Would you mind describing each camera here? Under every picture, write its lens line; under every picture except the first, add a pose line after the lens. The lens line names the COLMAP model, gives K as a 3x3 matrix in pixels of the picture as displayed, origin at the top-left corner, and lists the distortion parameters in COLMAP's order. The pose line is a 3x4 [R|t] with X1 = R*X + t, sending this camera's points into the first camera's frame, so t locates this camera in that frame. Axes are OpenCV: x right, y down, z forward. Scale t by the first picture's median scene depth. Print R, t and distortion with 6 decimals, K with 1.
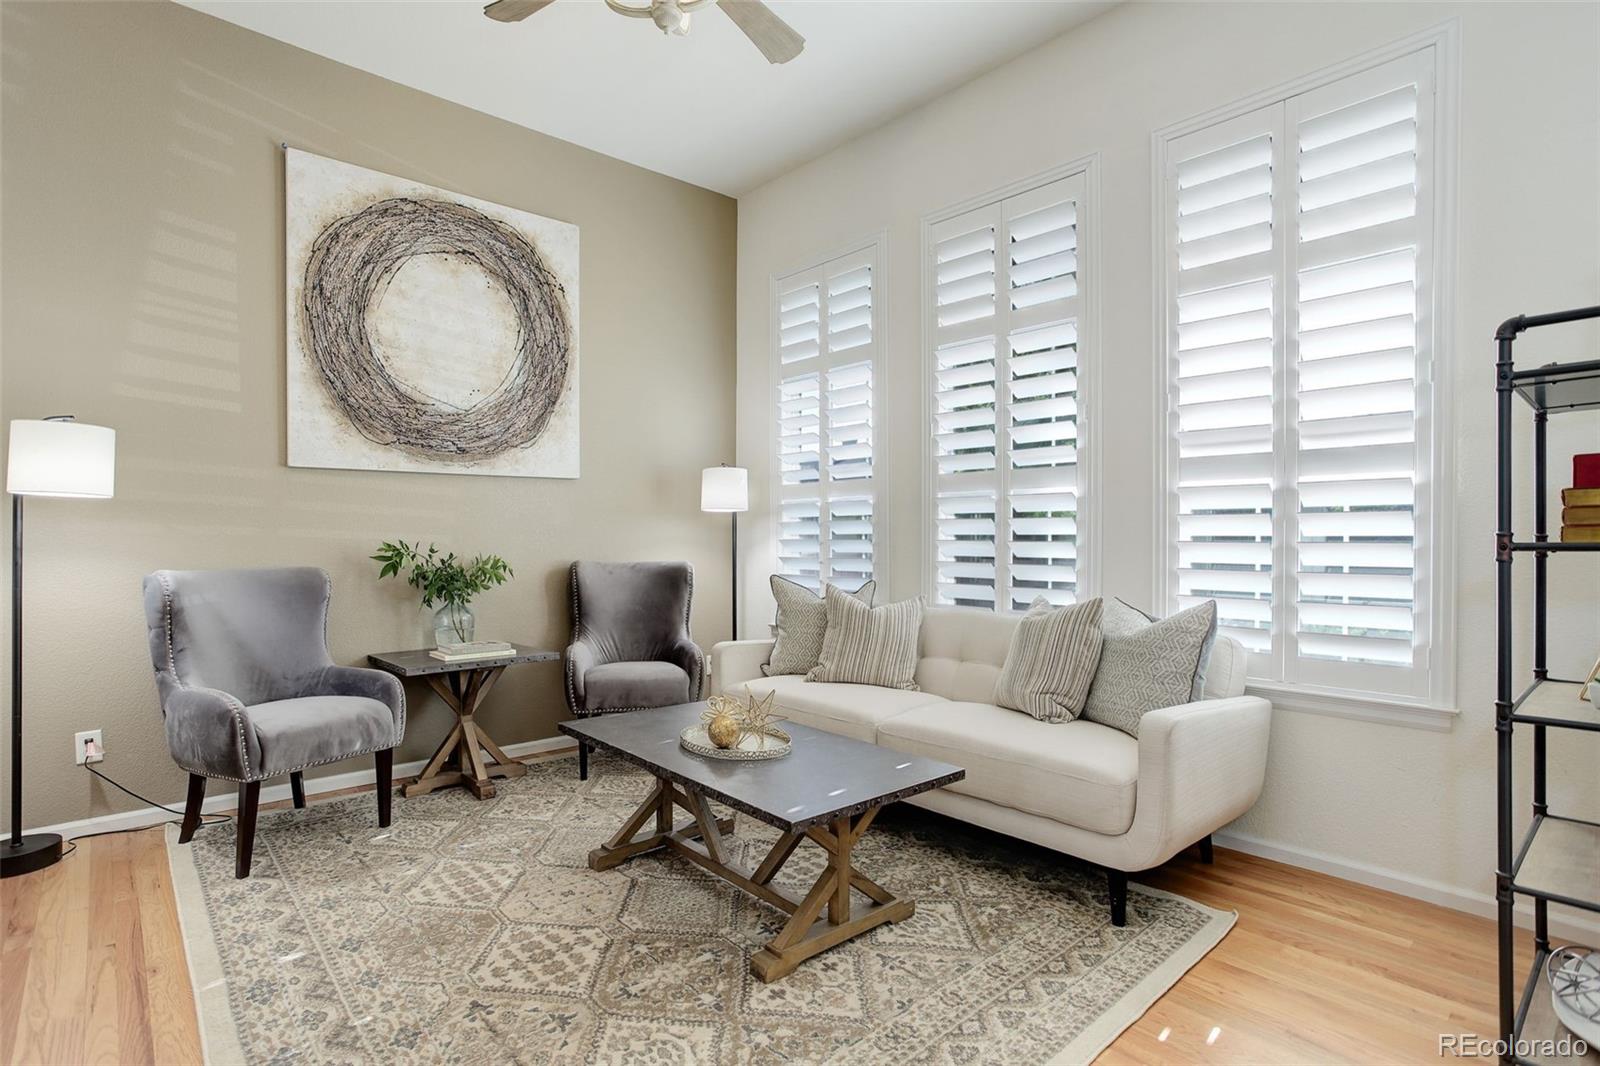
lens RADIAL K [[804.3, 0, 841.0], [0, 804.3, 535.5], [0, 0, 1]] dist [-0.093846, 0.067197]
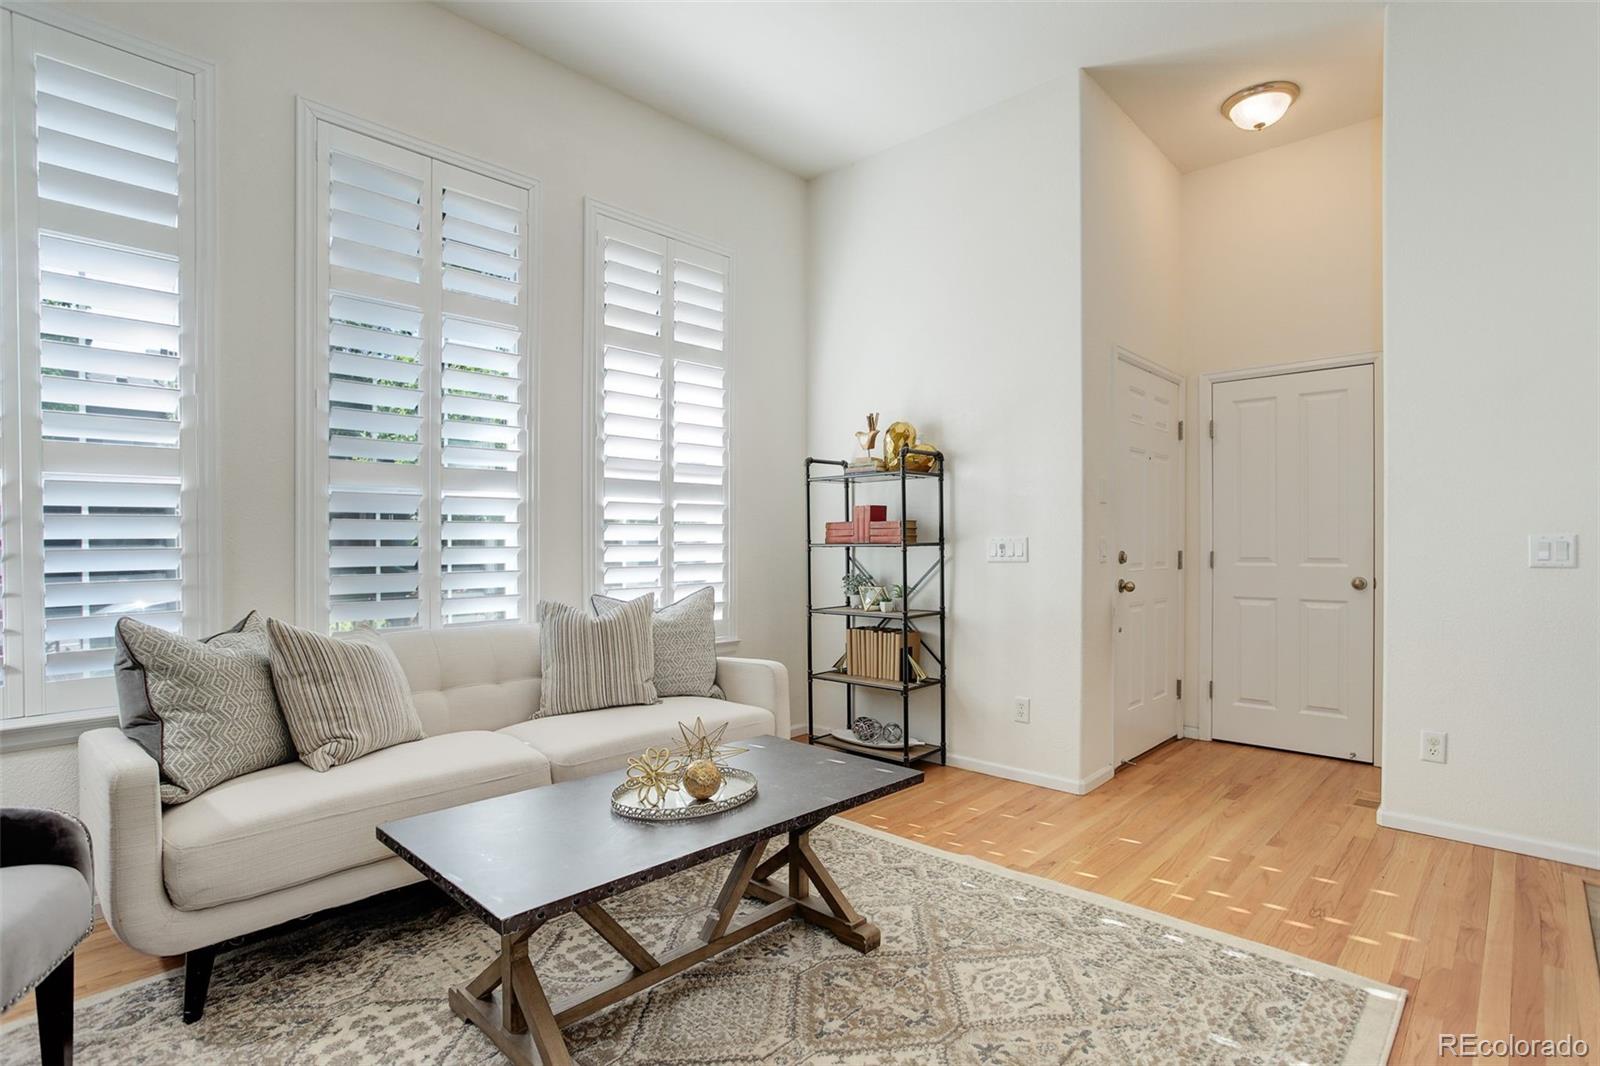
lens RADIAL K [[772.5, 0, 769.6], [0, 772.5, 531.4], [0, 0, 1]] dist [-0.065500, 0.034502]
pose [[-0.027018, 0.011040, 0.999574, -0.825355], [-0.001096, 0.999938, -0.011073, -0.001420], [-0.999634, -0.001395, -0.027004, 0.835589]]
